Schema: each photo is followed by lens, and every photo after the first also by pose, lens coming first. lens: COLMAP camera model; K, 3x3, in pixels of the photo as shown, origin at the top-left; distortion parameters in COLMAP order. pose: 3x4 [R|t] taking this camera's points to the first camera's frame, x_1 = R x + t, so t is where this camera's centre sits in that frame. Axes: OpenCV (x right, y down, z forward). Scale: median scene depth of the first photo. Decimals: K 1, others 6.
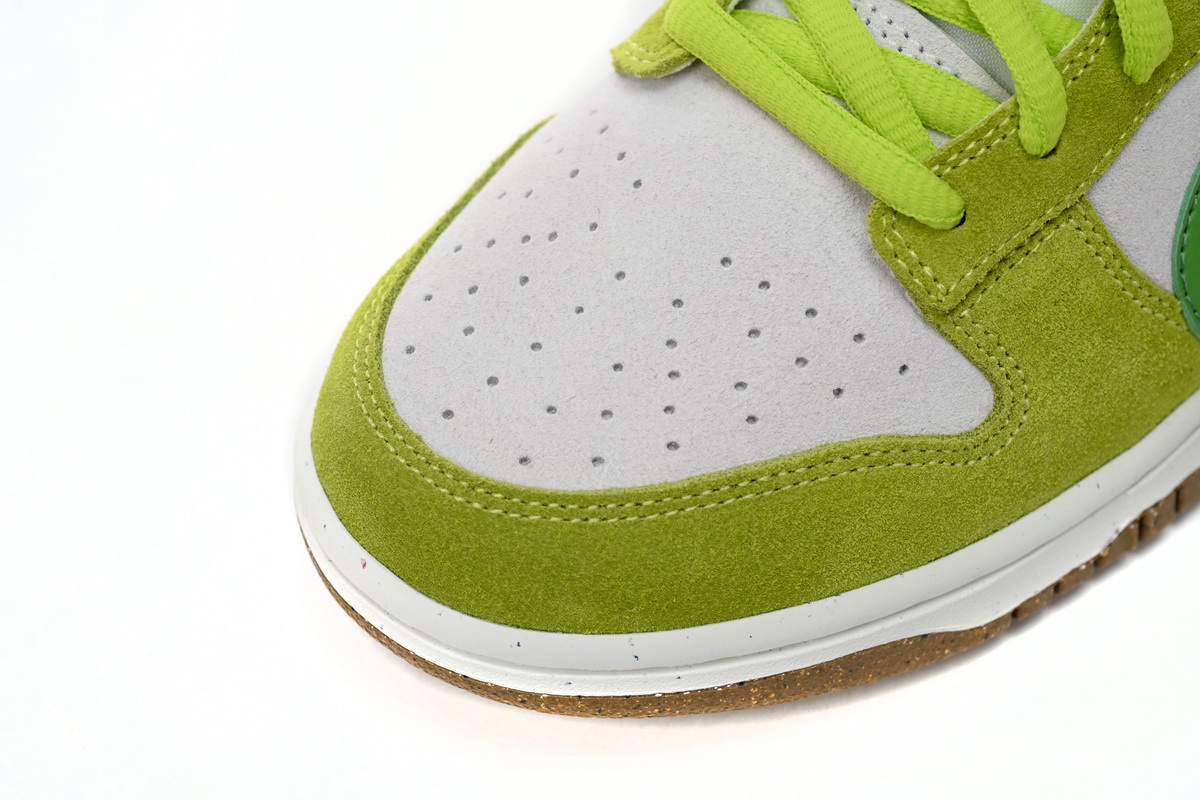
lens RADIAL K [[2729.5, 0, 604.8], [0, 2729.5, 397.0], [0, 0, 1]] dist [-0.035658, 0.000000]
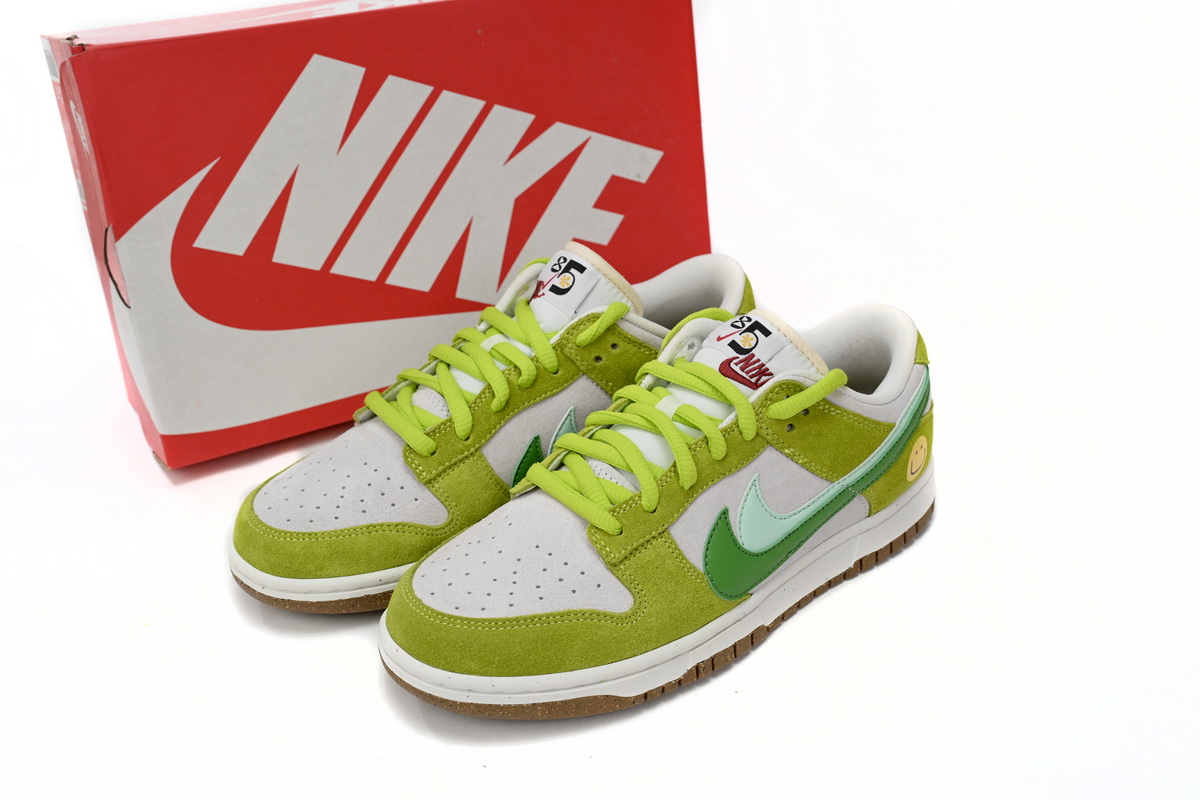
lens RADIAL K [[1311.5, 0, 600.7], [0, 1311.5, 400.5], [0, 0, 1]] dist [0.005756, 0.000000]
pose [[0.998351, 0.031870, -0.047752, 0.169594], [-0.048976, 0.906788, -0.418733, 0.376115], [0.029956, 0.420381, 0.906853, -0.279842]]
